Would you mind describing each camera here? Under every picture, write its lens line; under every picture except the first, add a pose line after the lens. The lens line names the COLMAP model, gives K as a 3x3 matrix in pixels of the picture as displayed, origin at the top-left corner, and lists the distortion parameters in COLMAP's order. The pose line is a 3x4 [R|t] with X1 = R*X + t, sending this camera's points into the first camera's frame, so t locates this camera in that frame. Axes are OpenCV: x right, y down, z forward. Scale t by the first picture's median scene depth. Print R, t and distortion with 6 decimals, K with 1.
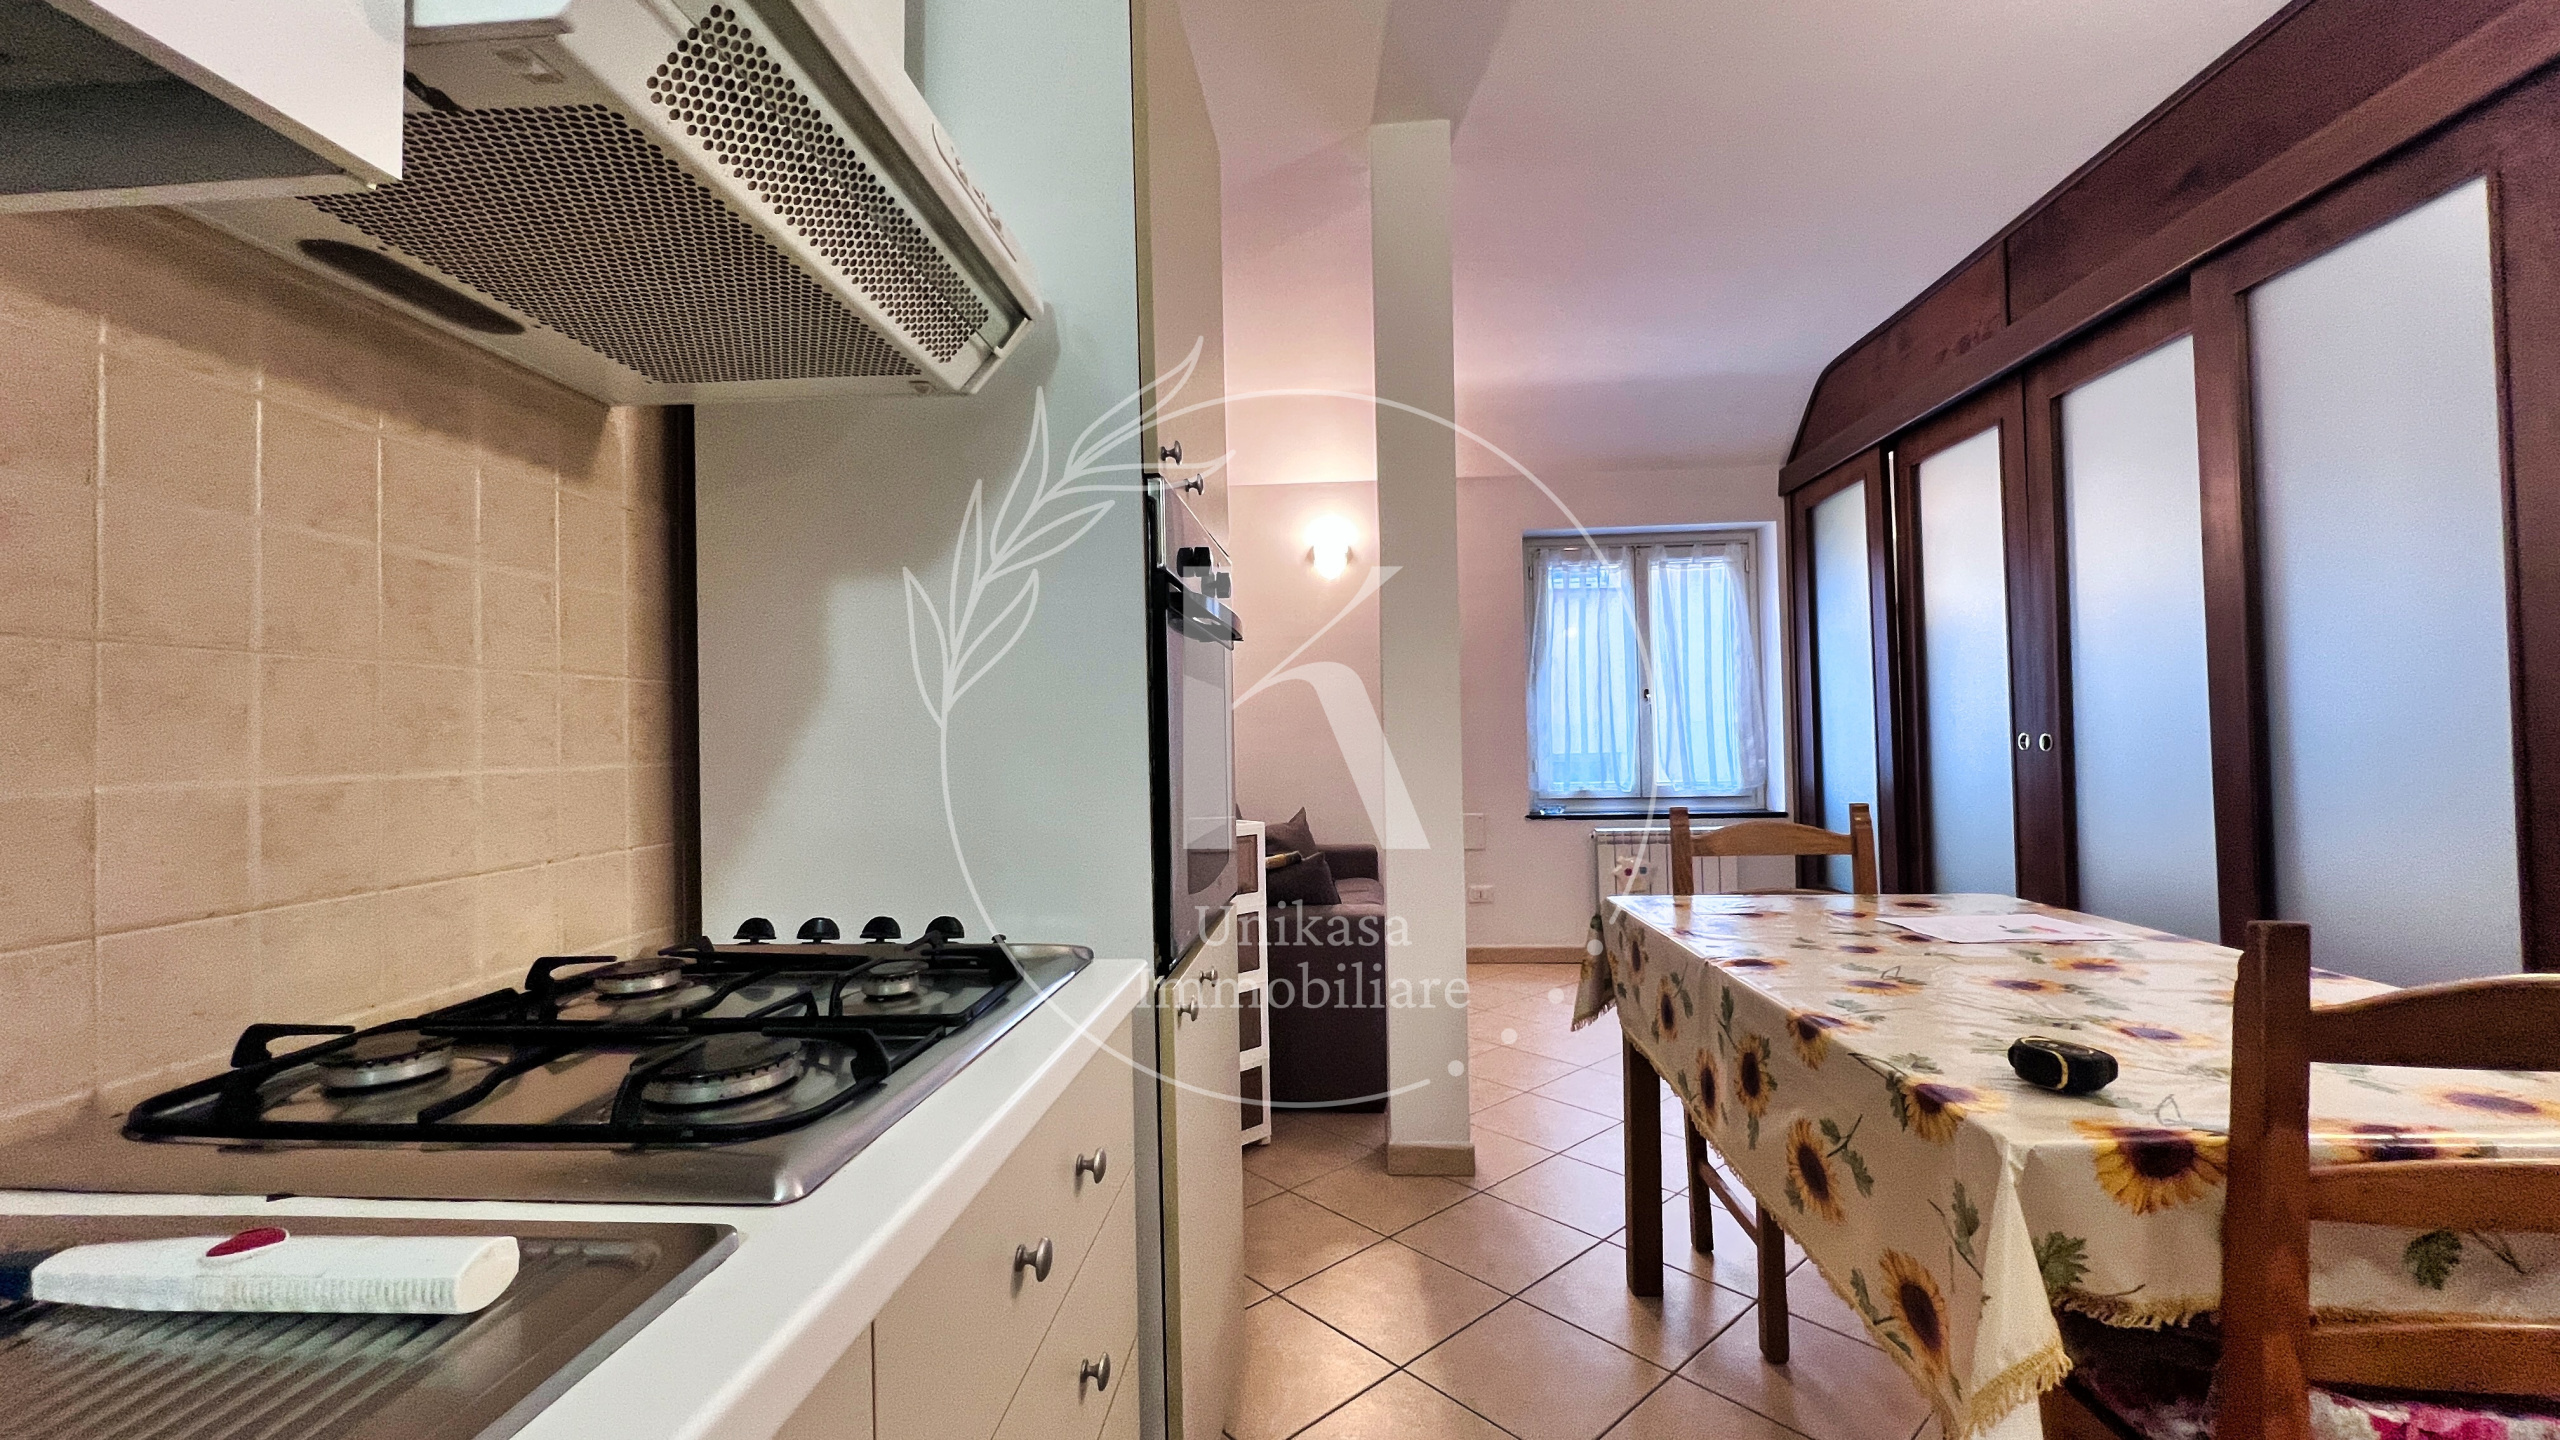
lens RADIAL K [[1023.5, 0, 1275.5], [0, 1023.5, 722.3], [0, 0, 1]] dist [0.002427, -0.001177]
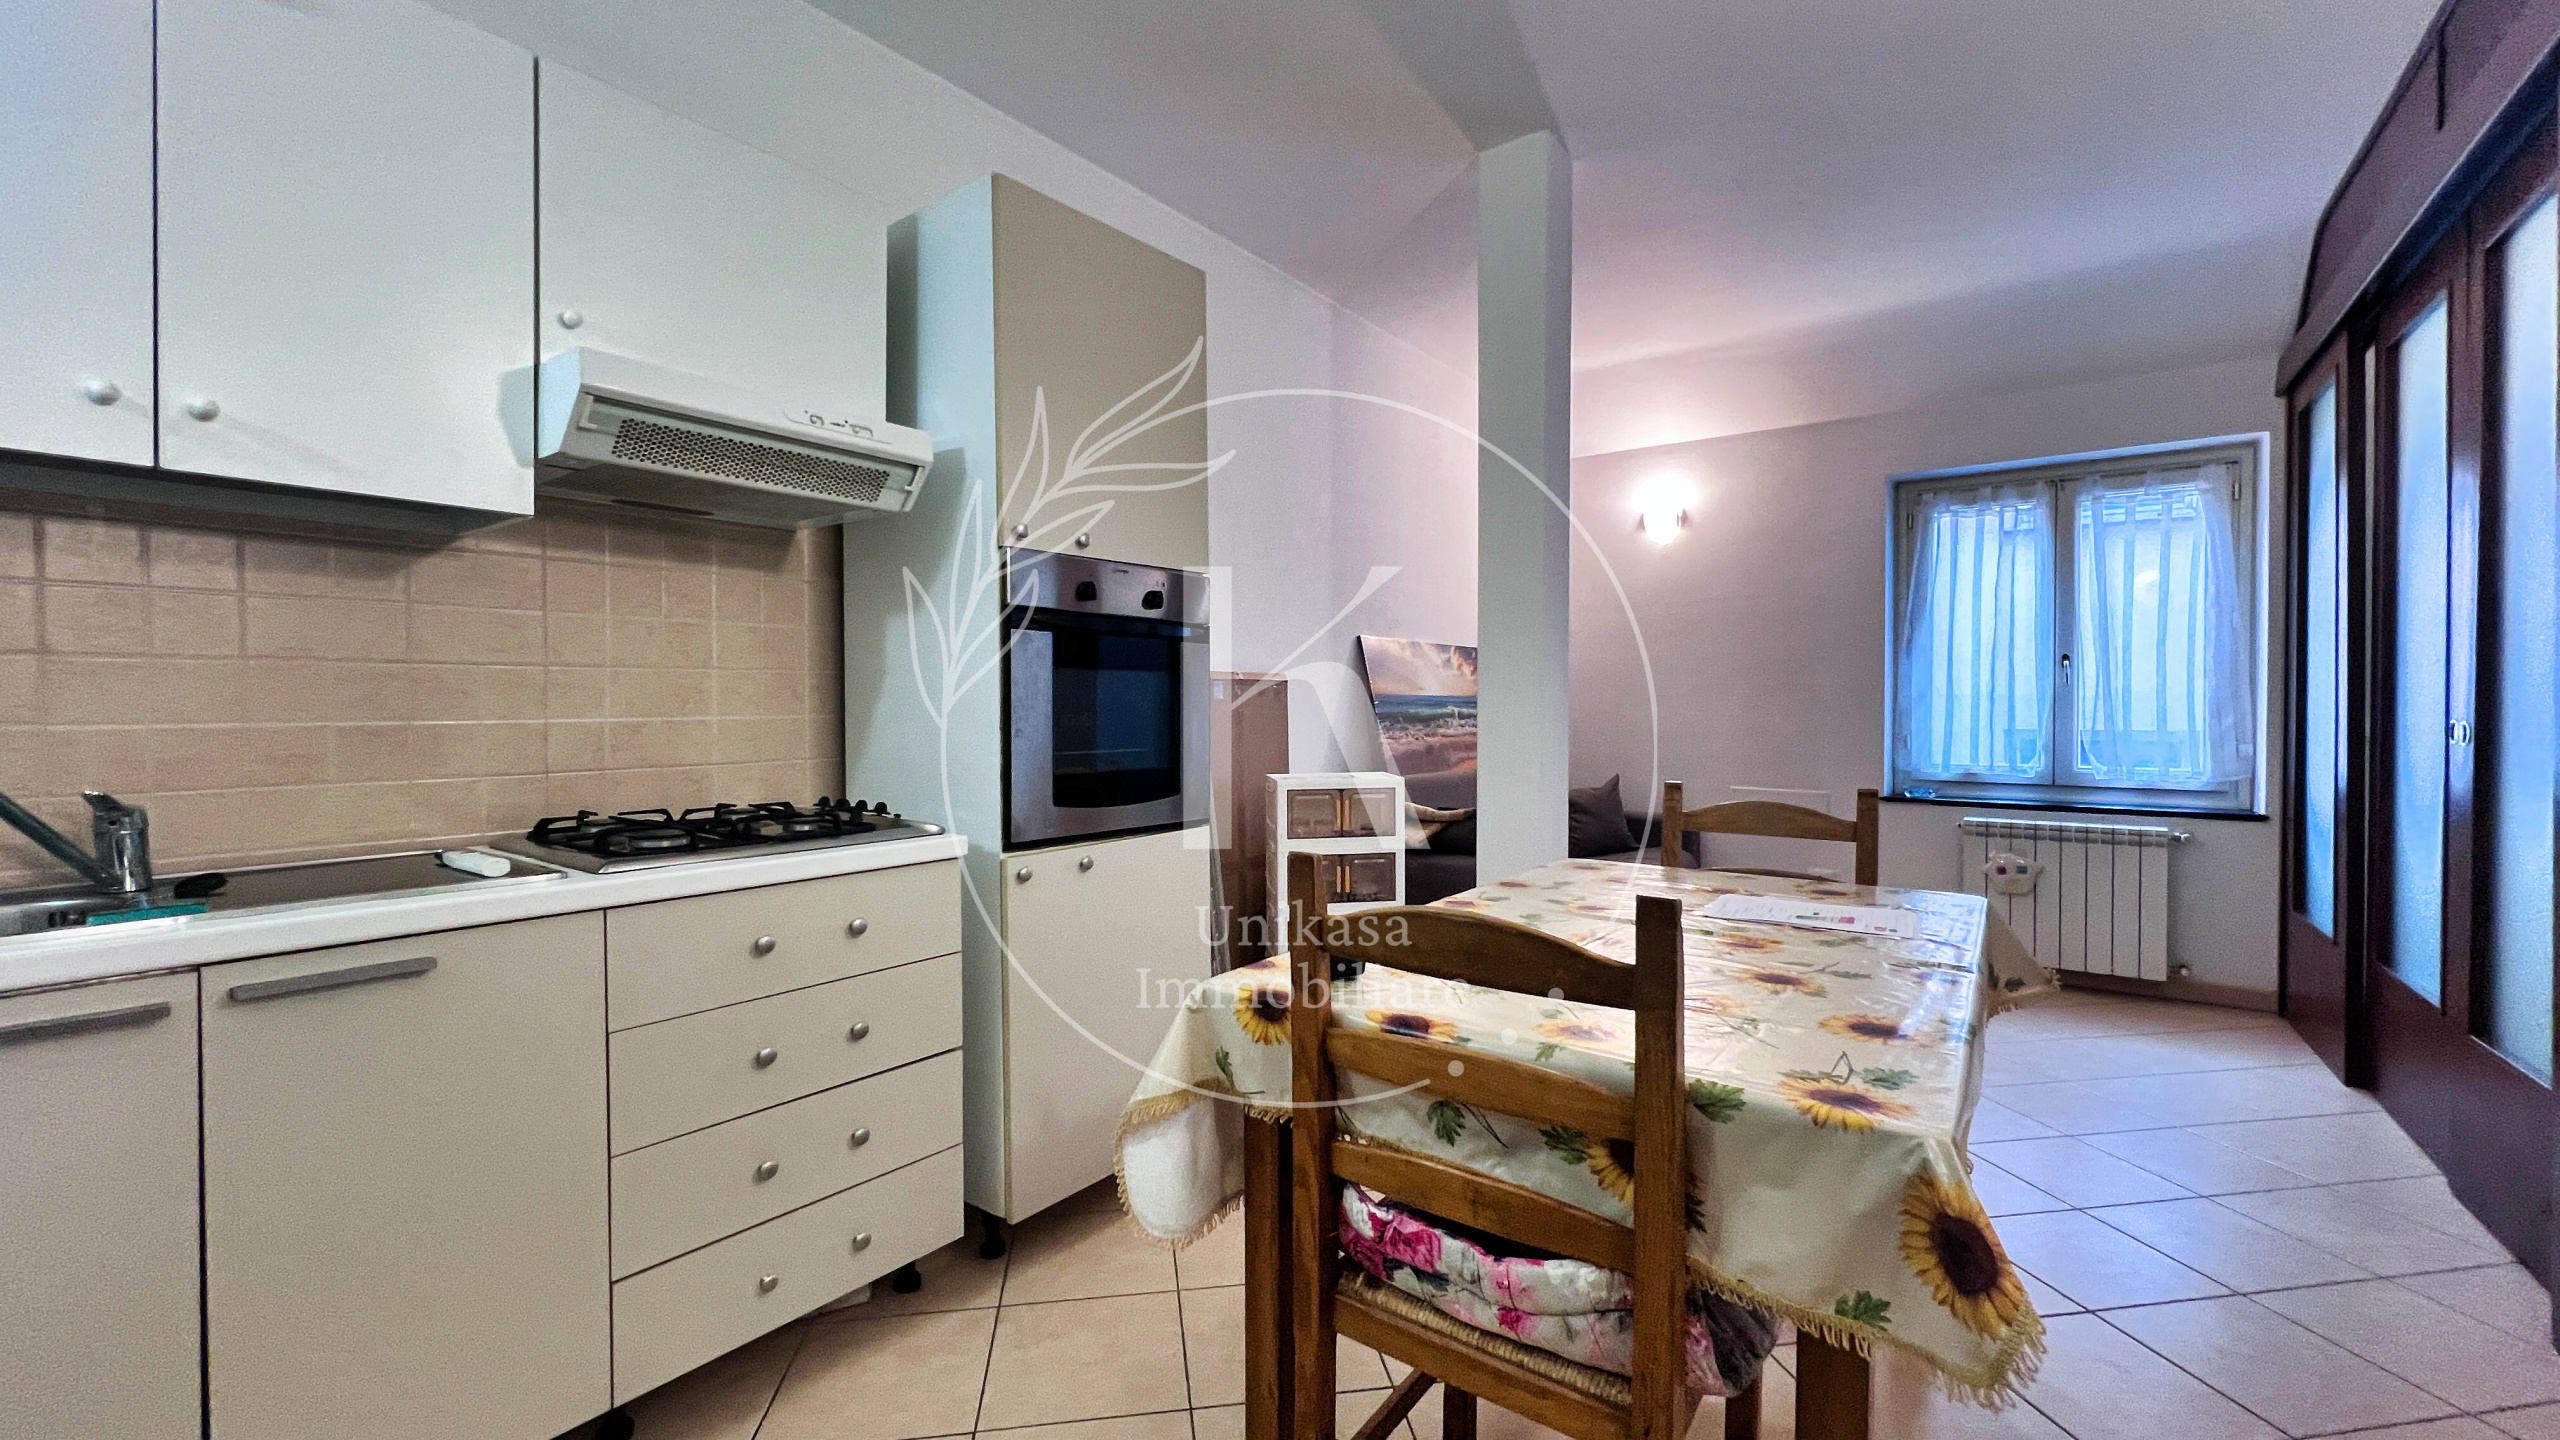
lens RADIAL K [[1023.5, 0, 1272.1], [0, 1023.5, 719.8], [0, 0, 1]] dist [0.002427, -0.001177]
pose [[0.844363, 0.027284, -0.535077, 0.673070], [-0.006834, 0.999170, 0.040165, -0.020522], [0.535729, -0.030257, 0.843848, -0.094699]]
